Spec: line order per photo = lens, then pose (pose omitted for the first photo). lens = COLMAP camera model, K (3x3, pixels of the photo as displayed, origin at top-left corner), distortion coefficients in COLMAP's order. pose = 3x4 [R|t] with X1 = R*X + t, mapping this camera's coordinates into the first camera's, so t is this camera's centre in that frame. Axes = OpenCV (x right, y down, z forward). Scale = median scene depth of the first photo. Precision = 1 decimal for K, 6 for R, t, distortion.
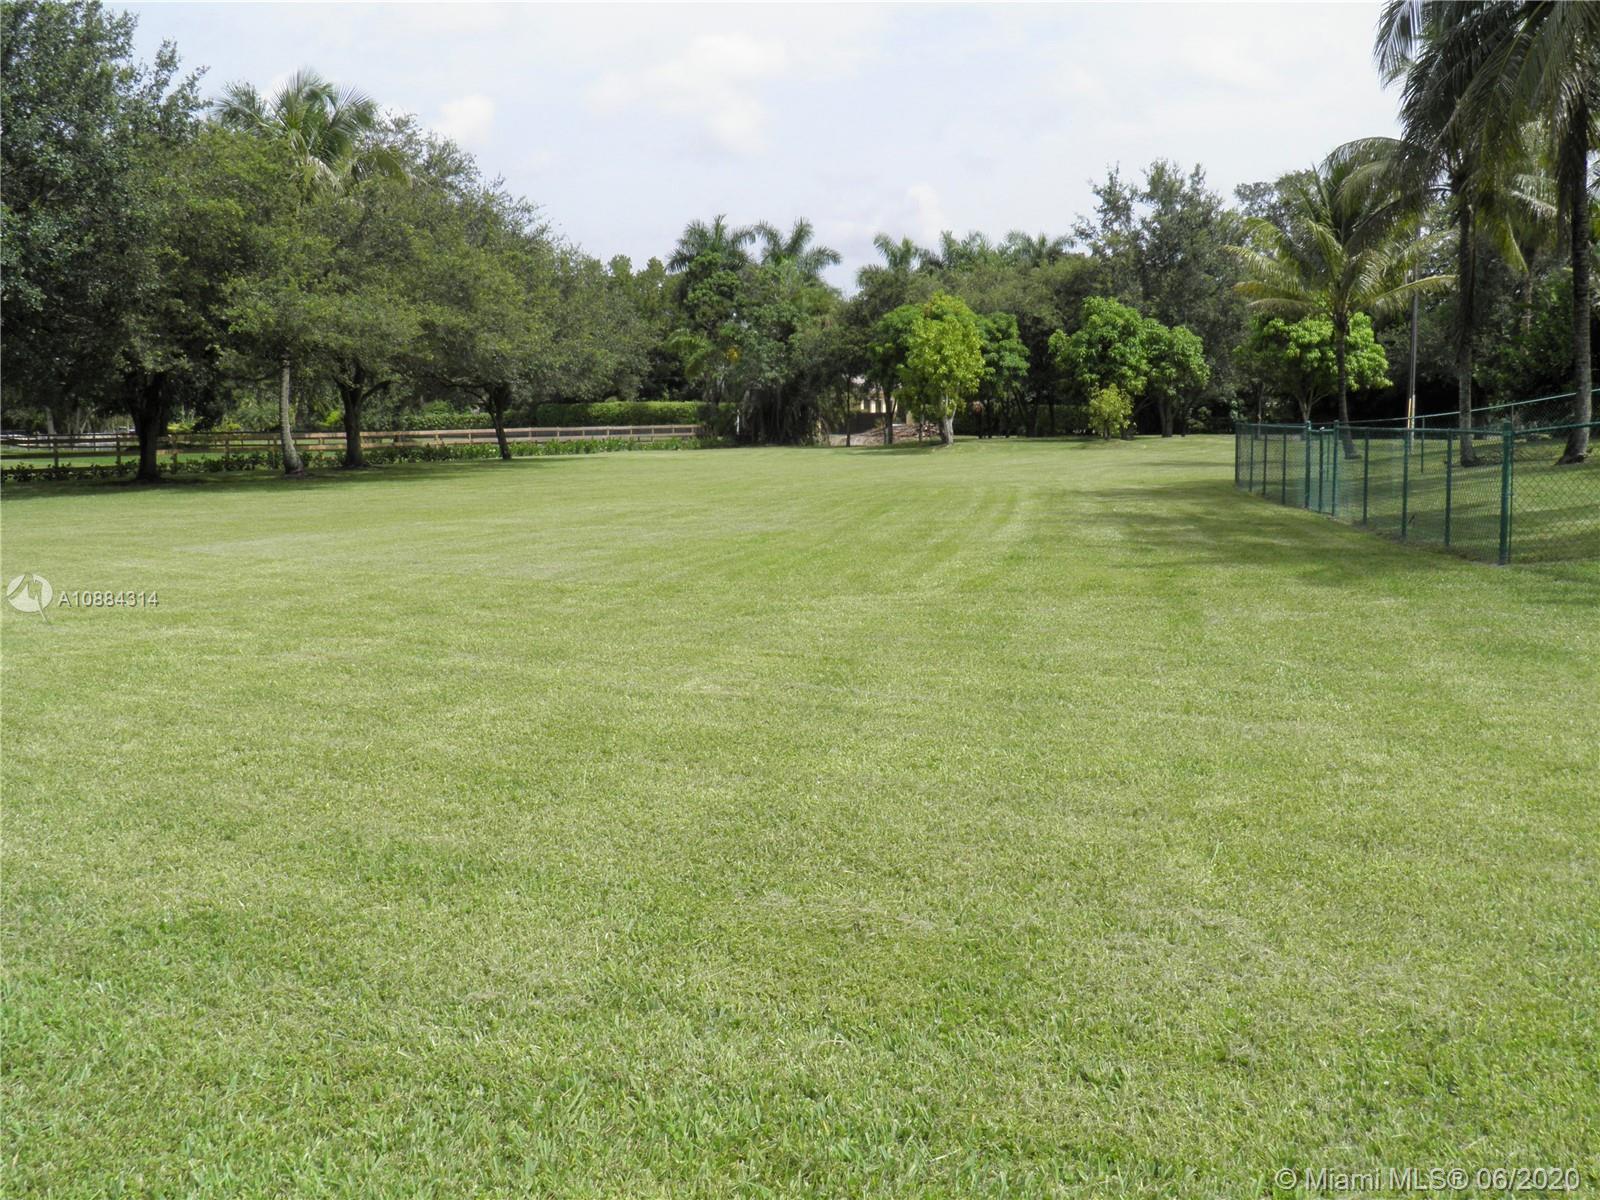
lens RADIAL K [[1492.7, 0, 824.4], [0, 1492.7, 606.2], [0, 0, 1]] dist [-0.141604, 0.108398]
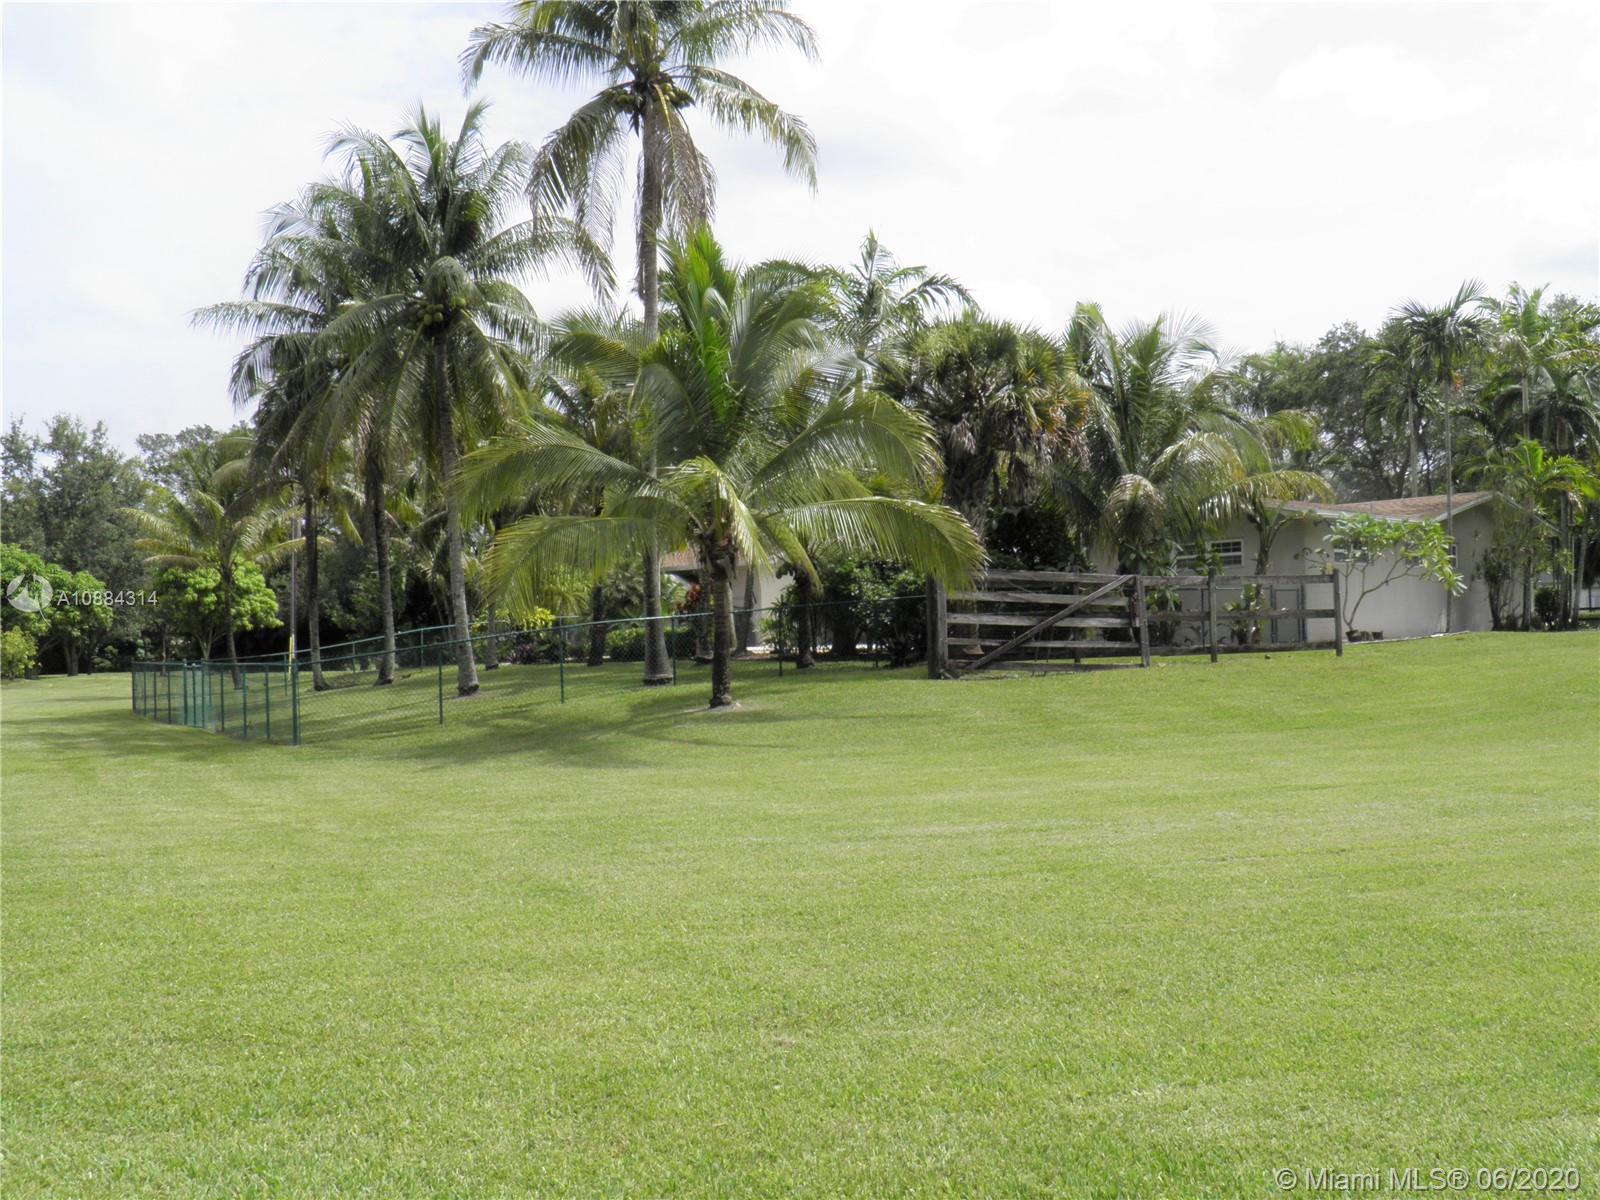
lens RADIAL K [[1492.7, 0, 824.4], [0, 1492.7, 606.2], [0, 0, 1]] dist [-0.141604, 0.108398]
pose [[0.761624, 0.007701, 0.647973, -0.028588], [0.095360, 0.987711, -0.123825, 0.015242], [-0.640964, 0.156099, 0.751531, -0.124643]]
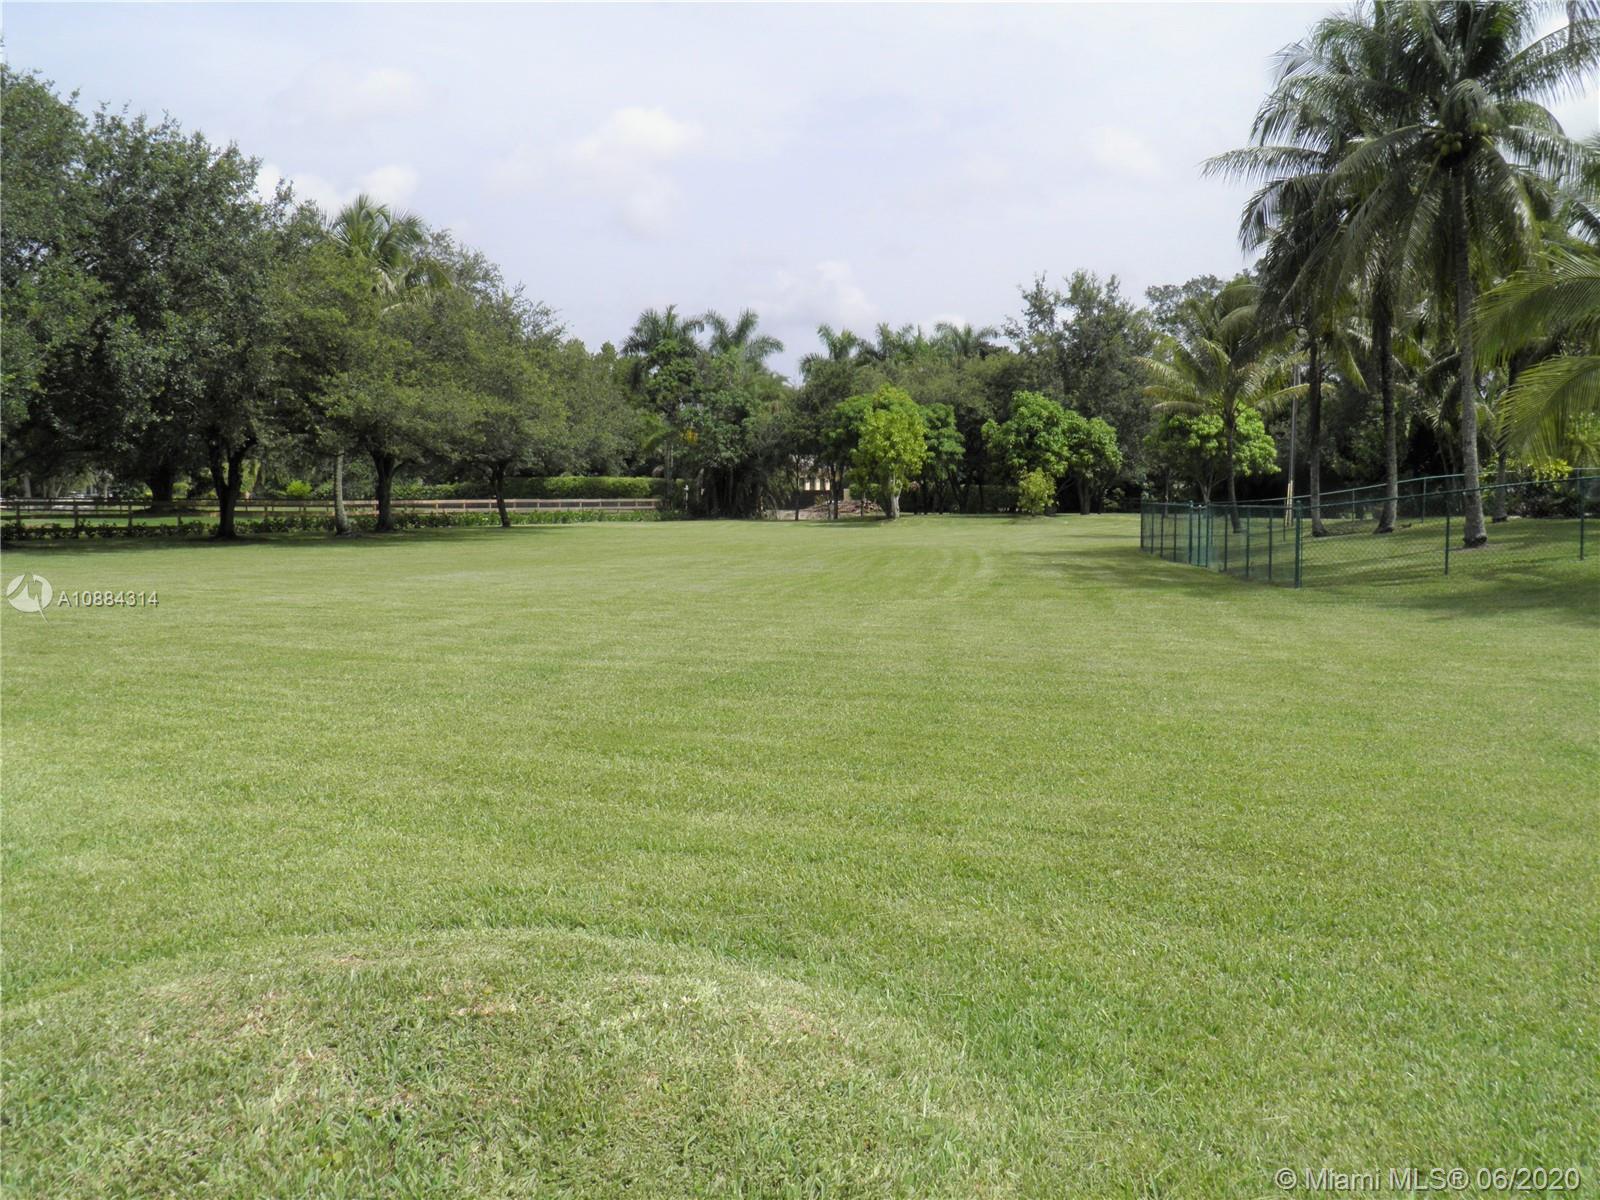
lens RADIAL K [[1492.7, 0, 824.4], [0, 1492.7, 606.2], [0, 0, 1]] dist [-0.141604, 0.108398]
pose [[0.998422, 0.009690, 0.055310, -0.031091], [-0.006838, 0.998649, -0.051519, 0.016093], [-0.055734, 0.051059, 0.997139, -0.123770]]
